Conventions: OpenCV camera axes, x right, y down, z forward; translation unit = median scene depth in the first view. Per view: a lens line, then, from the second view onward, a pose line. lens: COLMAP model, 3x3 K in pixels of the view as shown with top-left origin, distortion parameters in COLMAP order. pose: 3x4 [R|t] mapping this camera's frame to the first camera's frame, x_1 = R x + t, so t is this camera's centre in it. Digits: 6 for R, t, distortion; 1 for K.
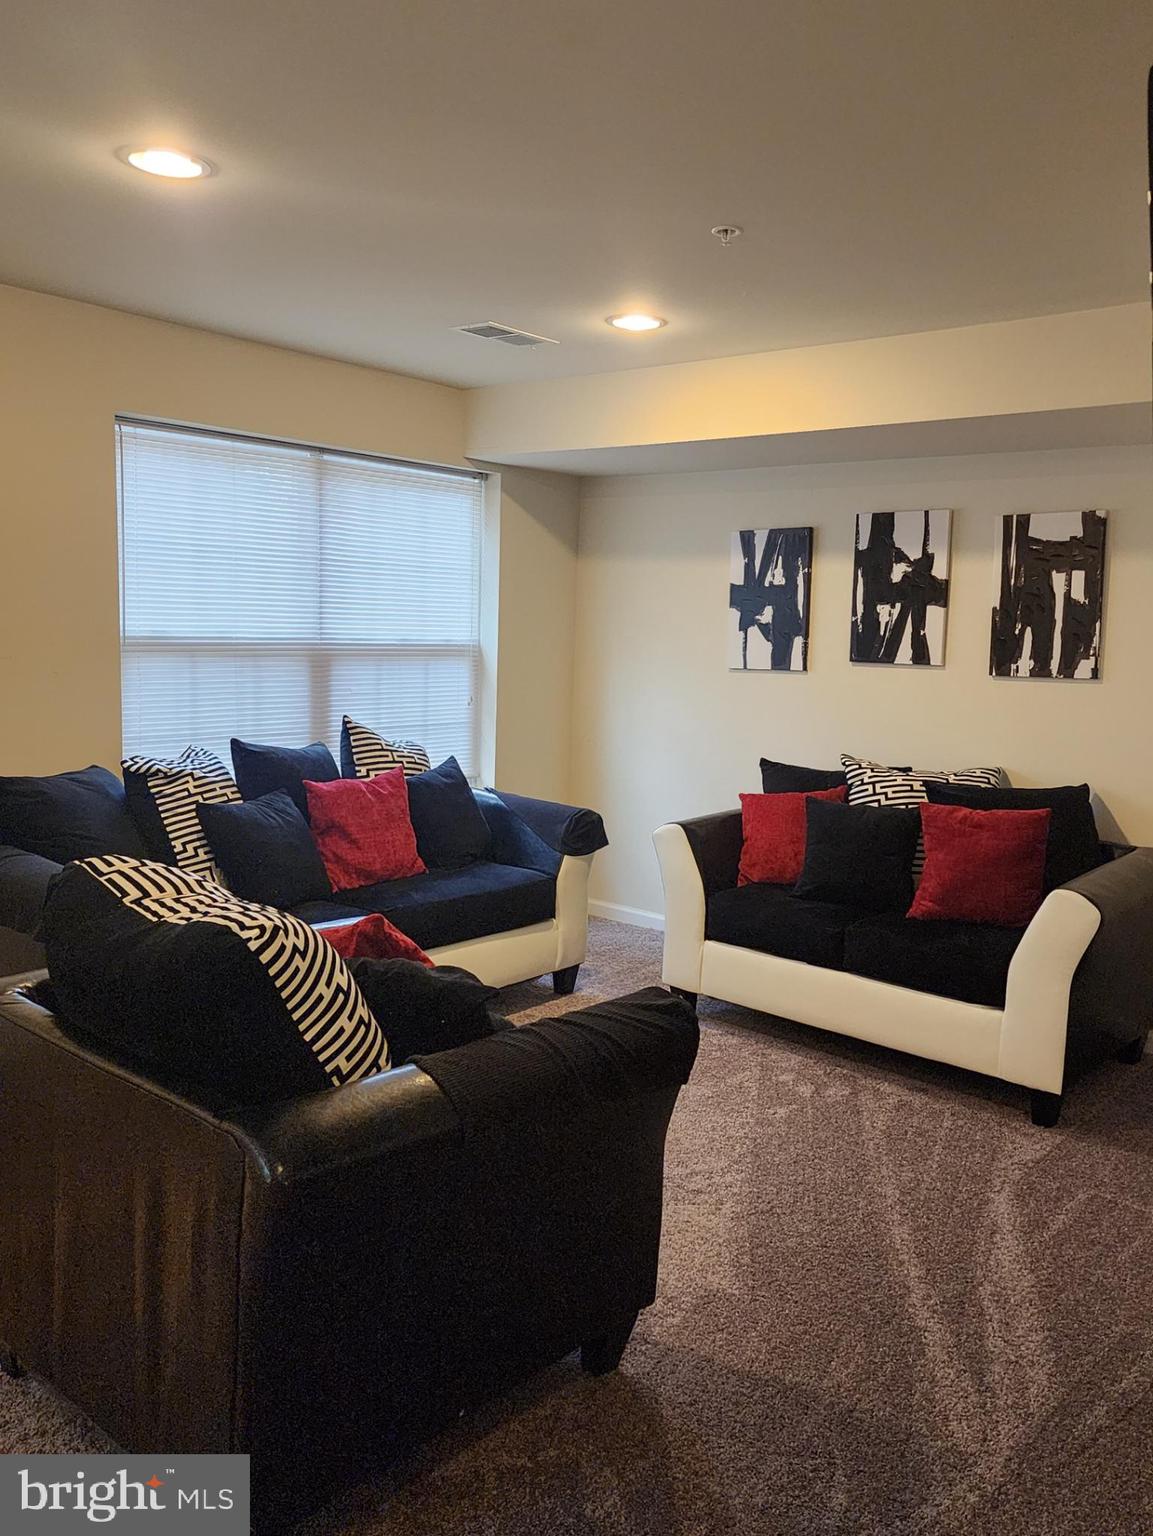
lens RADIAL K [[1230.0, 0, 602.2], [0, 1230.0, 772.7], [0, 0, 1]] dist [0.124173, -0.194633]
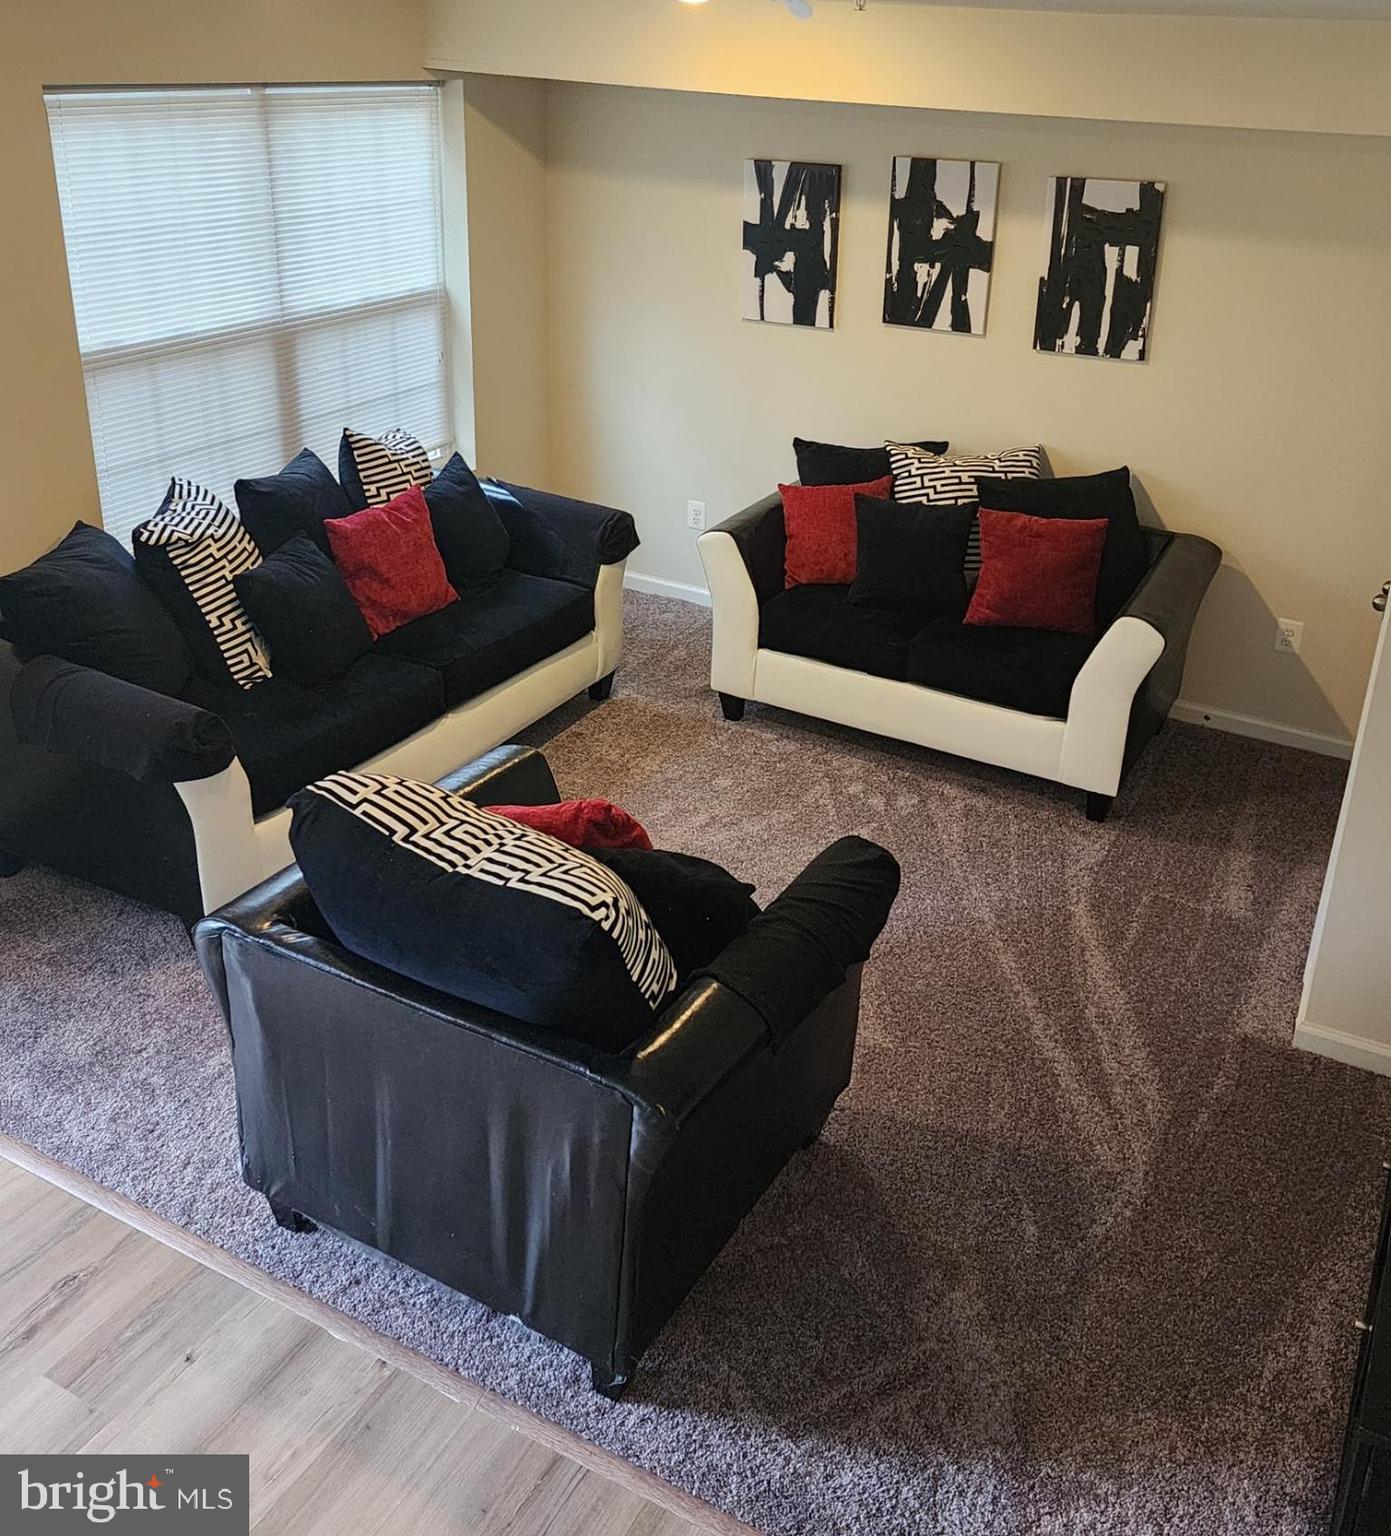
lens RADIAL K [[1470.7, 0, 729.4], [0, 1470.7, 639.7], [0, 0, 1]] dist [0.195336, -0.552506]
pose [[0.977642, -0.078745, 0.194976, -0.164539], [0.022496, 0.961080, 0.275353, -0.191776], [-0.209070, -0.264811, 0.941363, -0.090846]]
